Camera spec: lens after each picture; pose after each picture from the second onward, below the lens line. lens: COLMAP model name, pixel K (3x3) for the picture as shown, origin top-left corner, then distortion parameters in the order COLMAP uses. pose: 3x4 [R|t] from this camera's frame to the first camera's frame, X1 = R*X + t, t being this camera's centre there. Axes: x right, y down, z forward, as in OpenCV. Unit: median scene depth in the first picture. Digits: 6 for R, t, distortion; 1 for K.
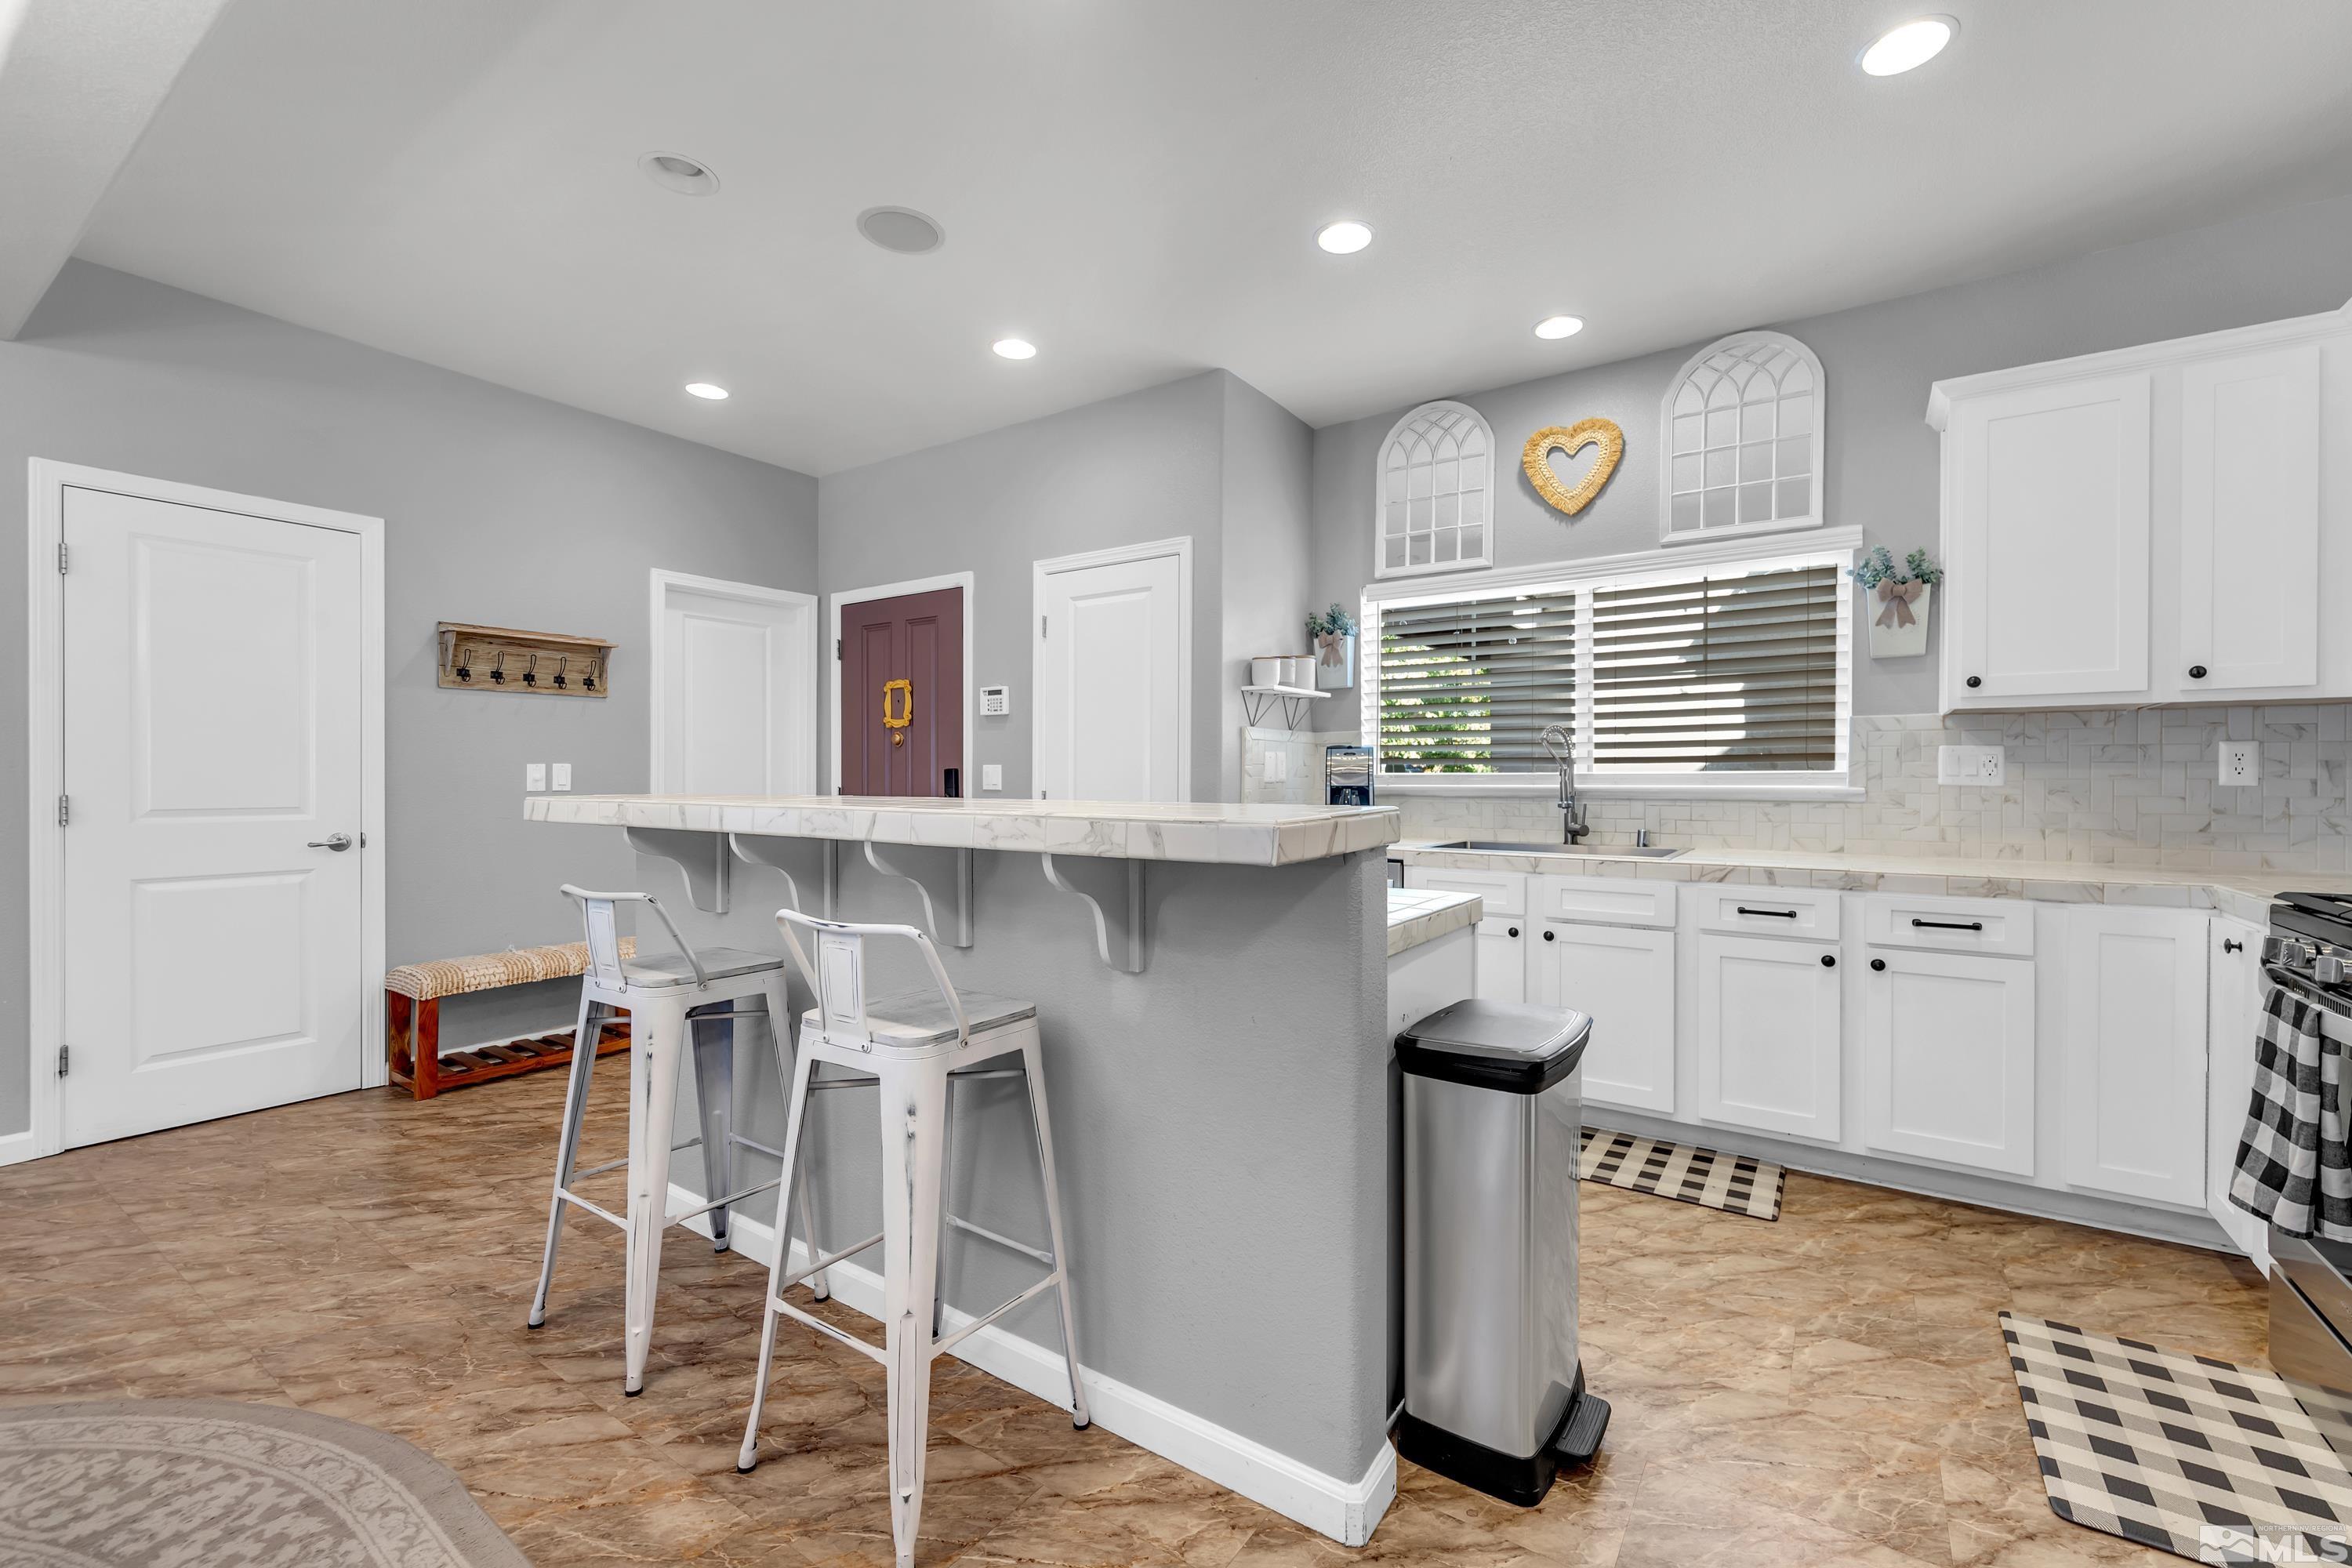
lens RADIAL K [[968.6, 0, 1201.2], [0, 968.6, 782.3], [0, 0, 1]] dist [0.004417, -0.000291]
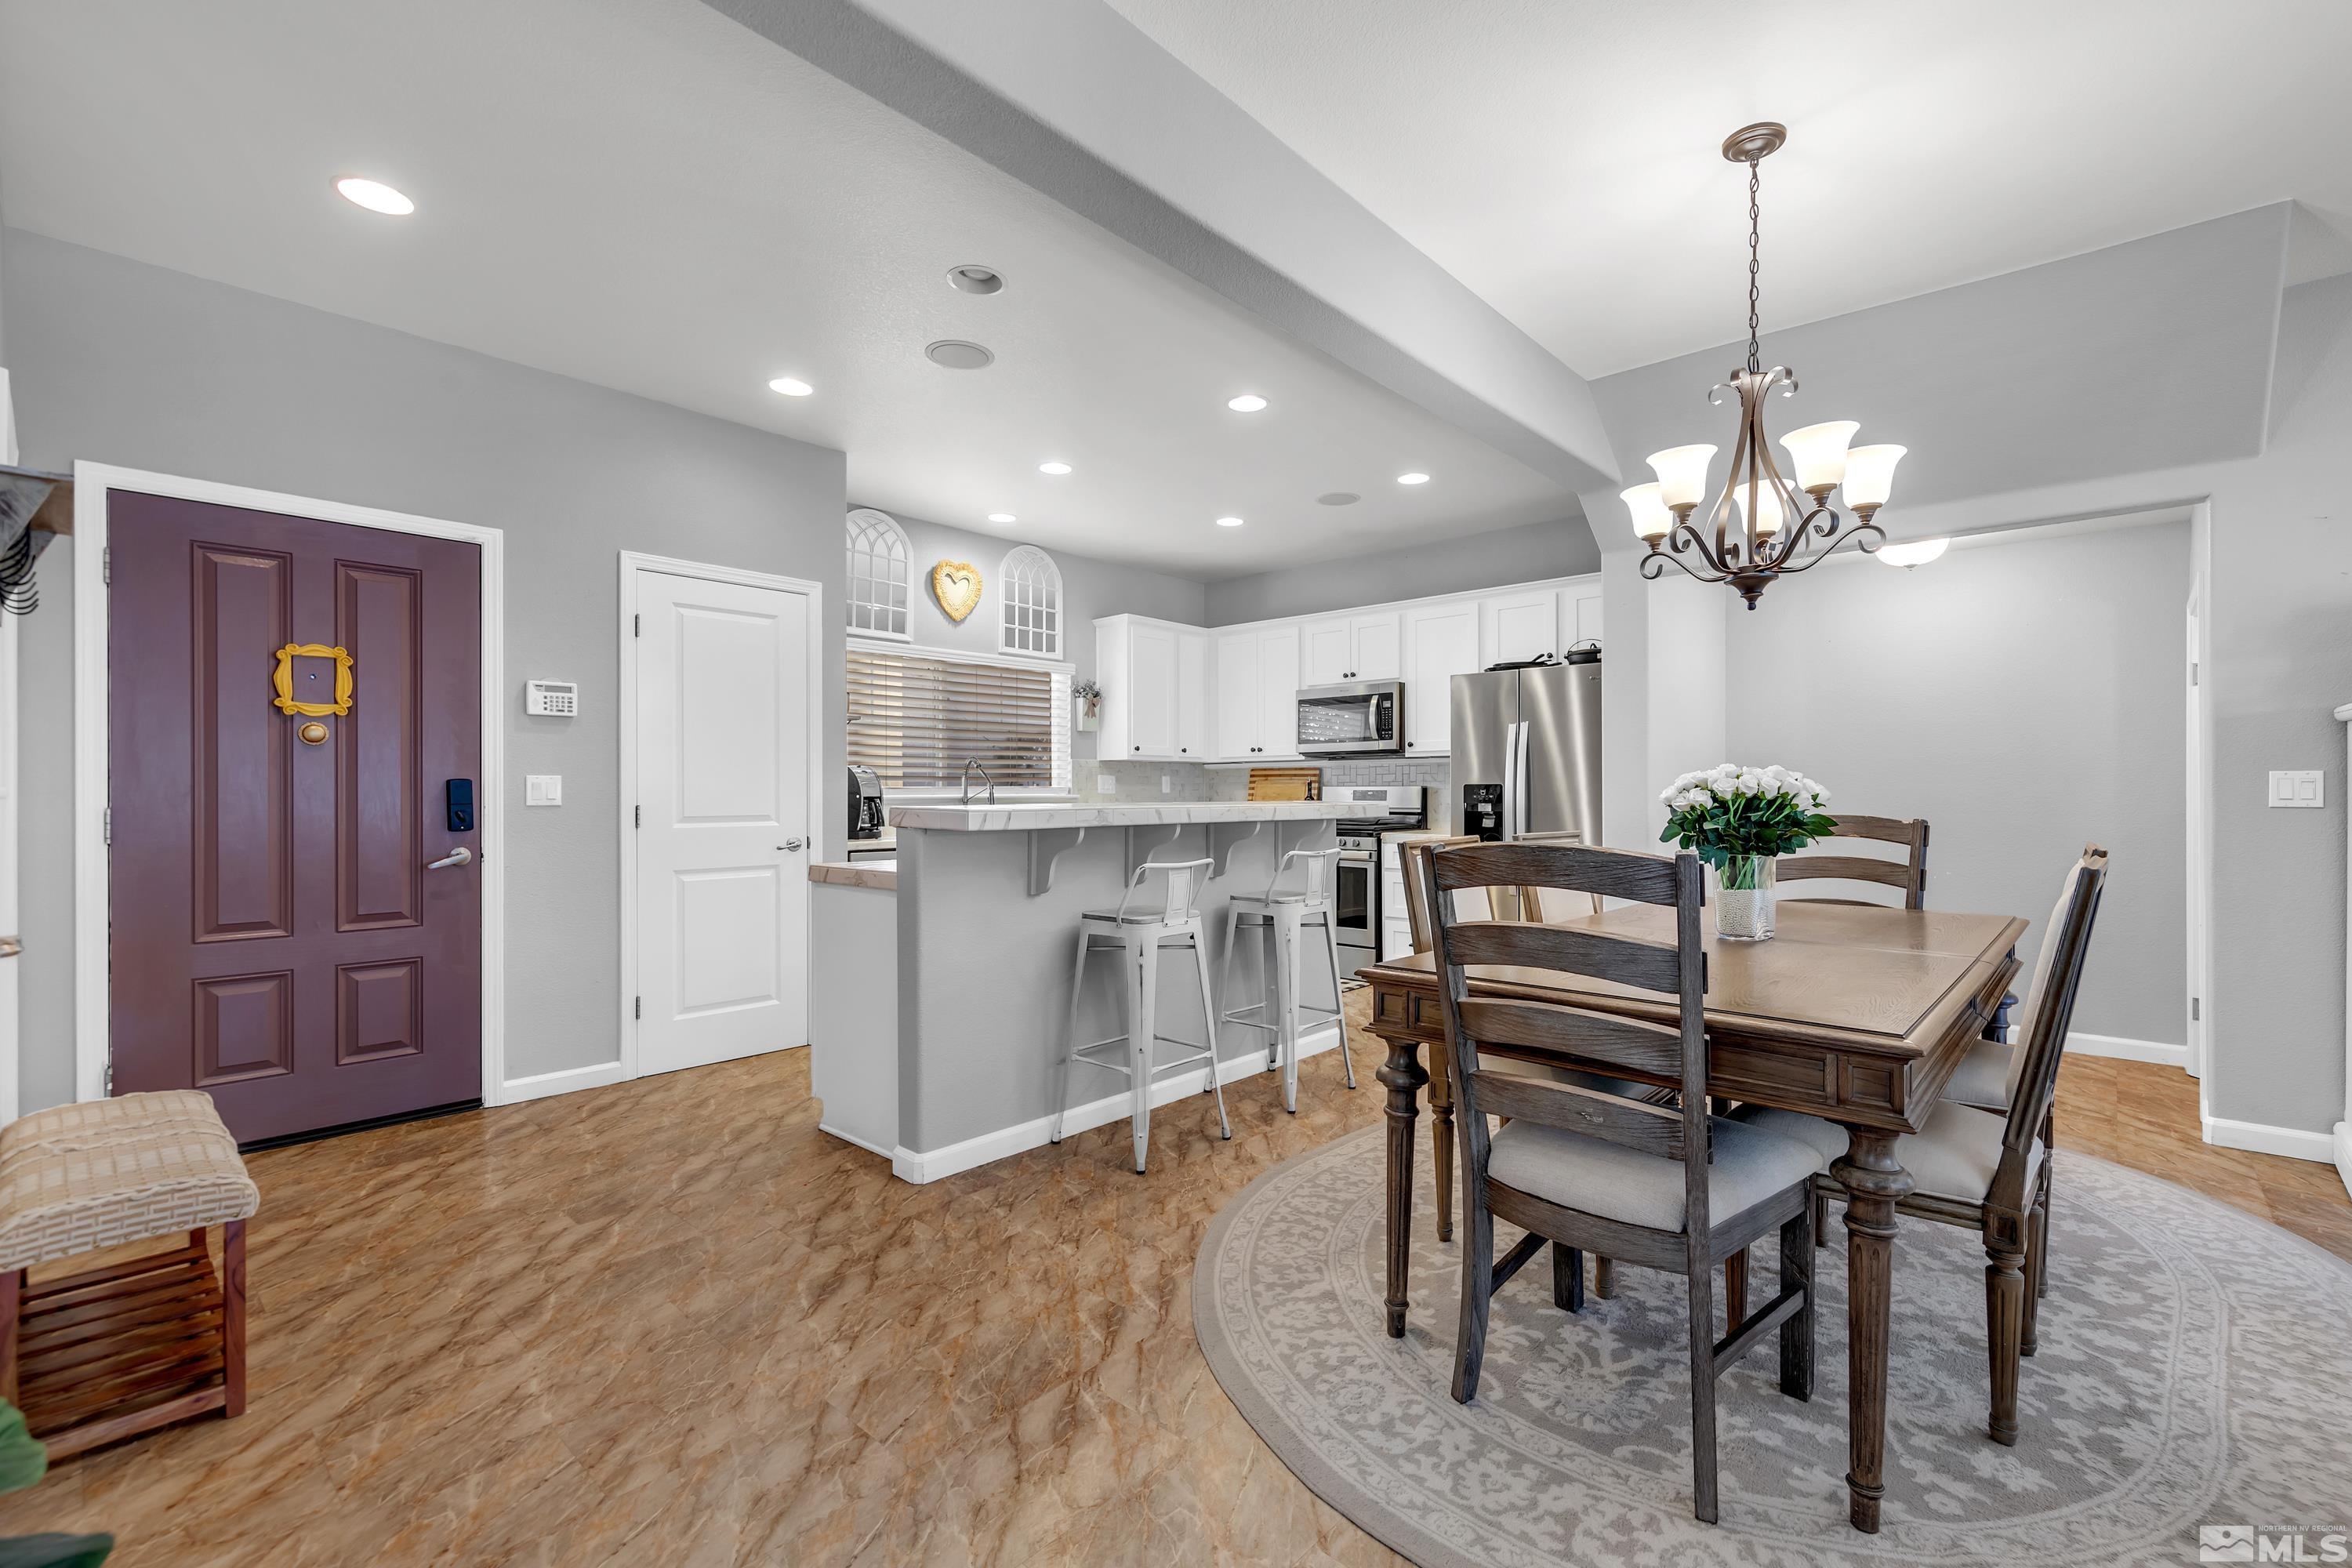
lens RADIAL K [[1011.7, 0, 1209.4], [0, 1011.7, 793.7], [0, 0, 1]] dist [0.003154, 0.000392]
pose [[0.138029, -0.004688, 0.990417, -1.318043], [0.004531, 0.999981, 0.004102, -0.004278], [-0.990418, 0.003921, 0.138048, 0.423925]]
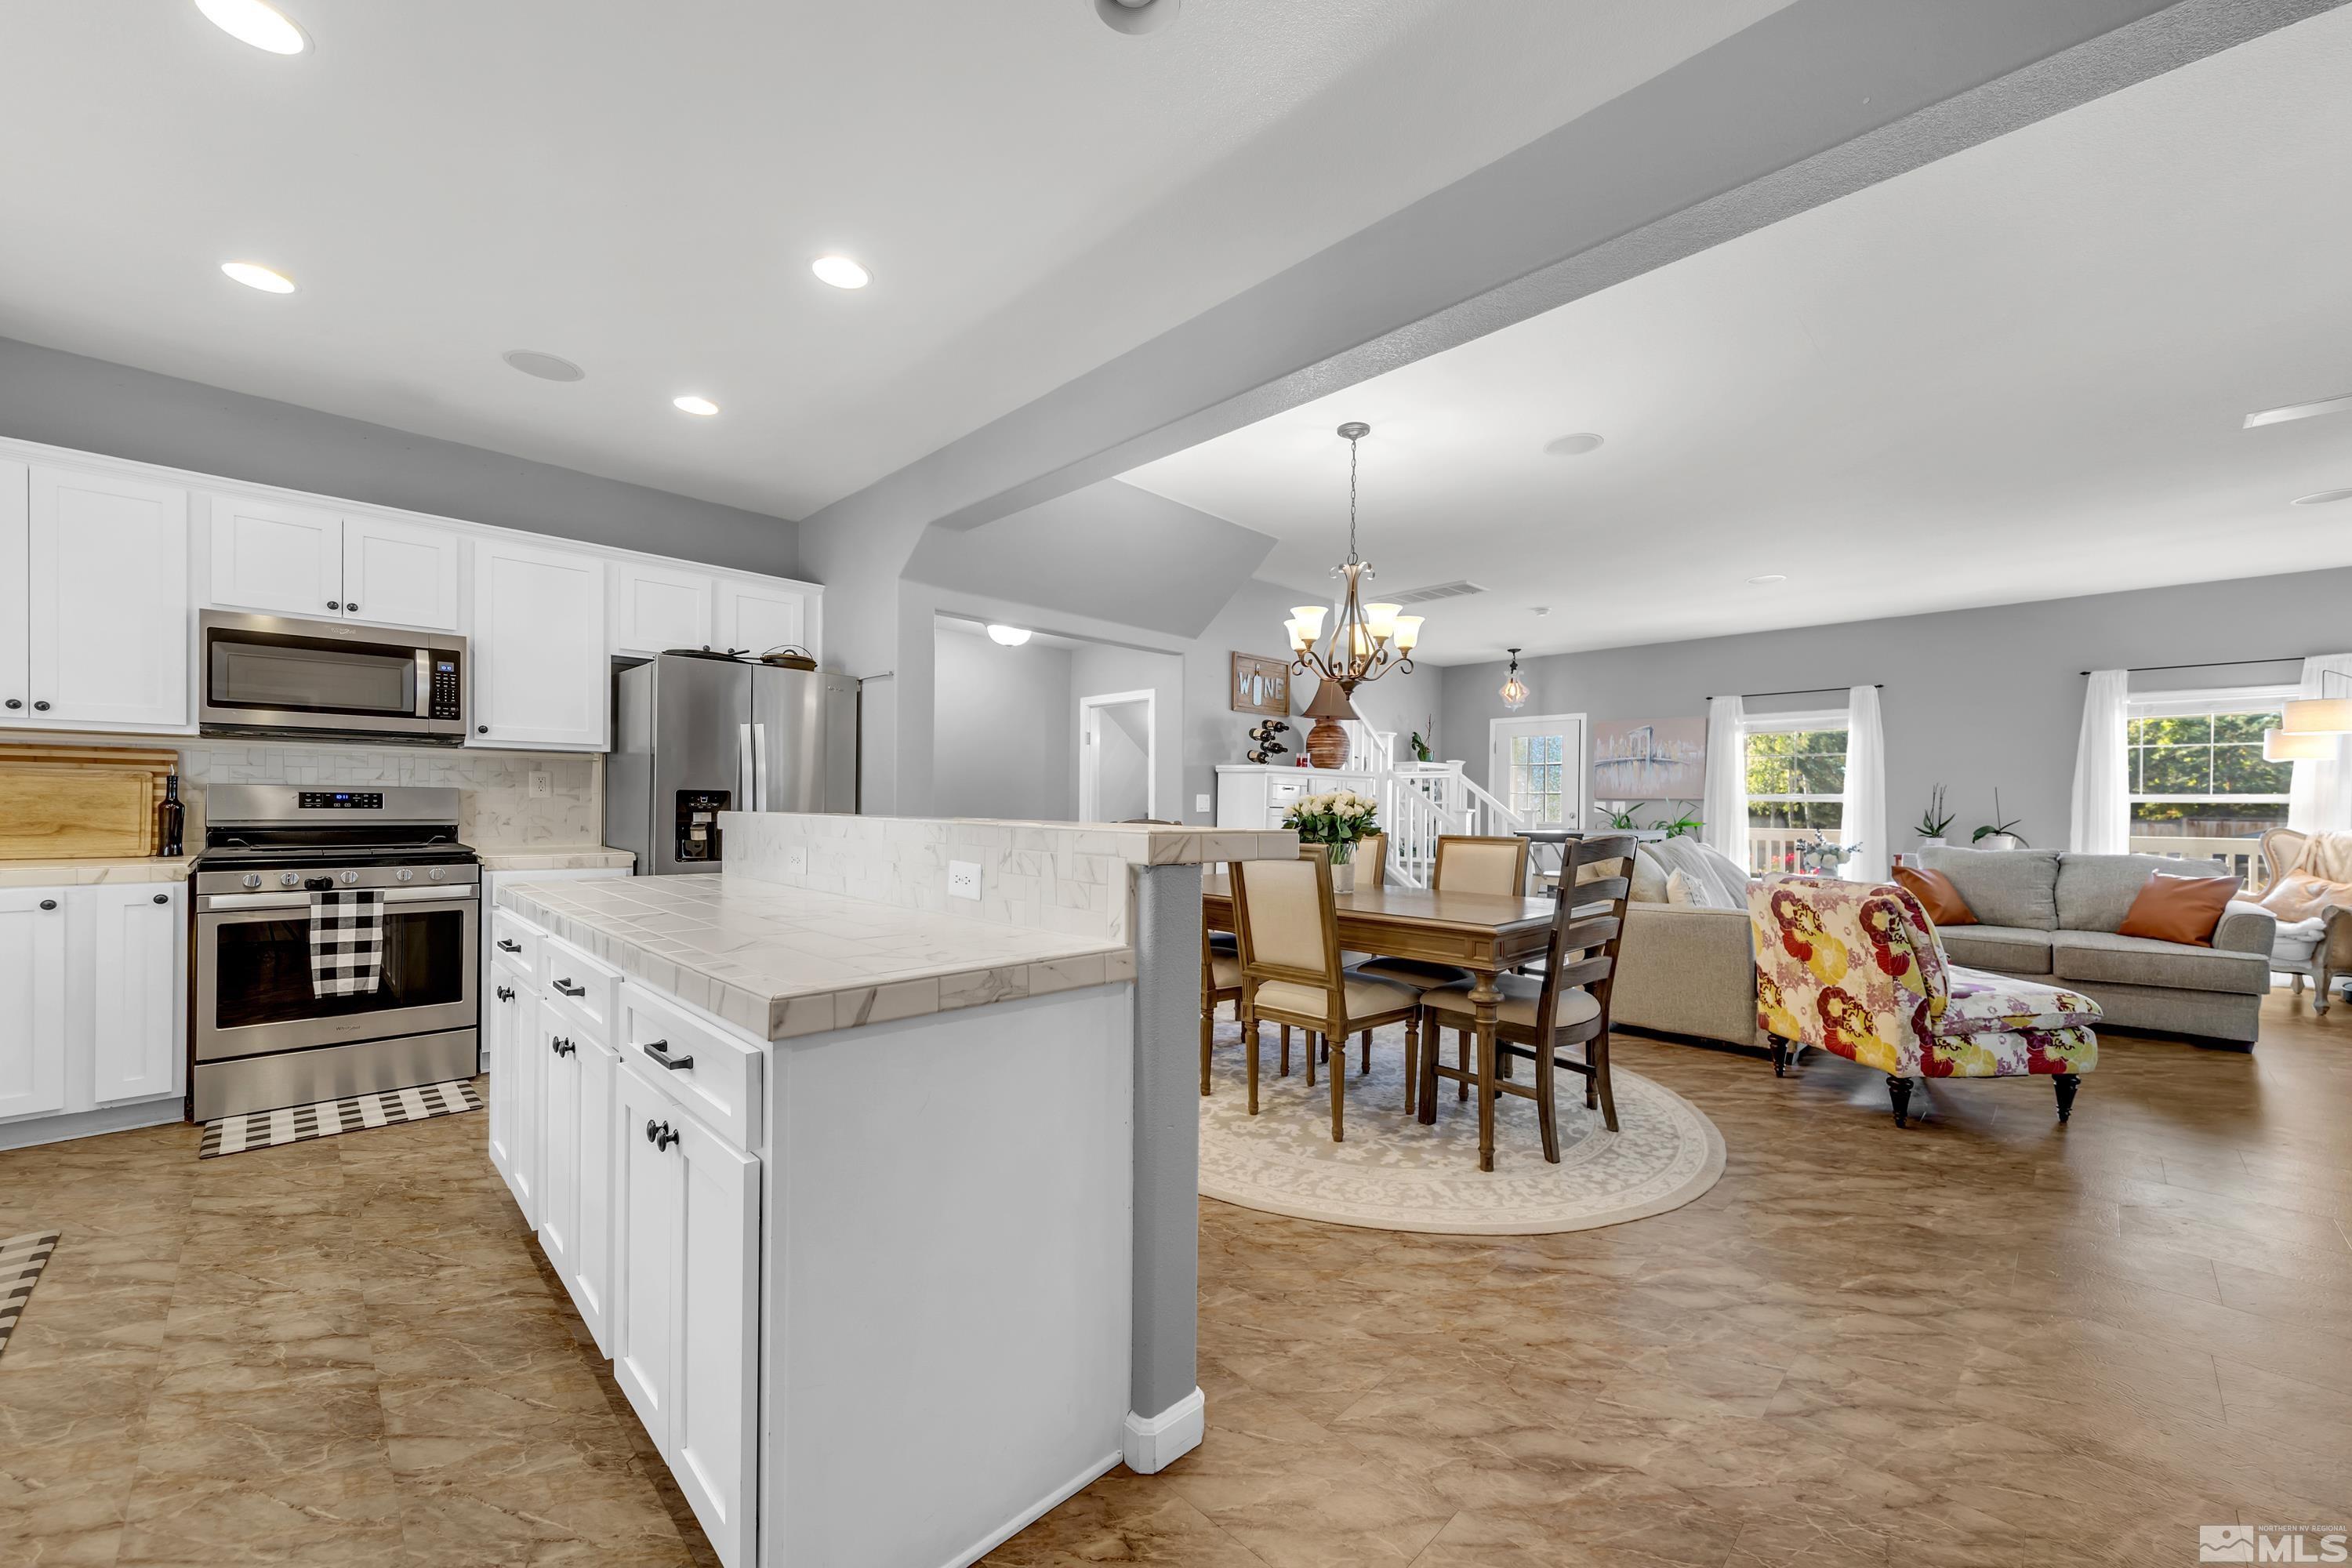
lens RADIAL K [[903.8, 0, 1191.0], [0, 903.8, 806.3], [0, 0, 1]] dist [0.003136, 0.000097]
pose [[-0.980587, -0.014333, 0.195561, -0.556882], [-0.013388, 0.999891, 0.006155, -0.005376], [-0.195628, 0.003417, -0.980672, 1.289411]]
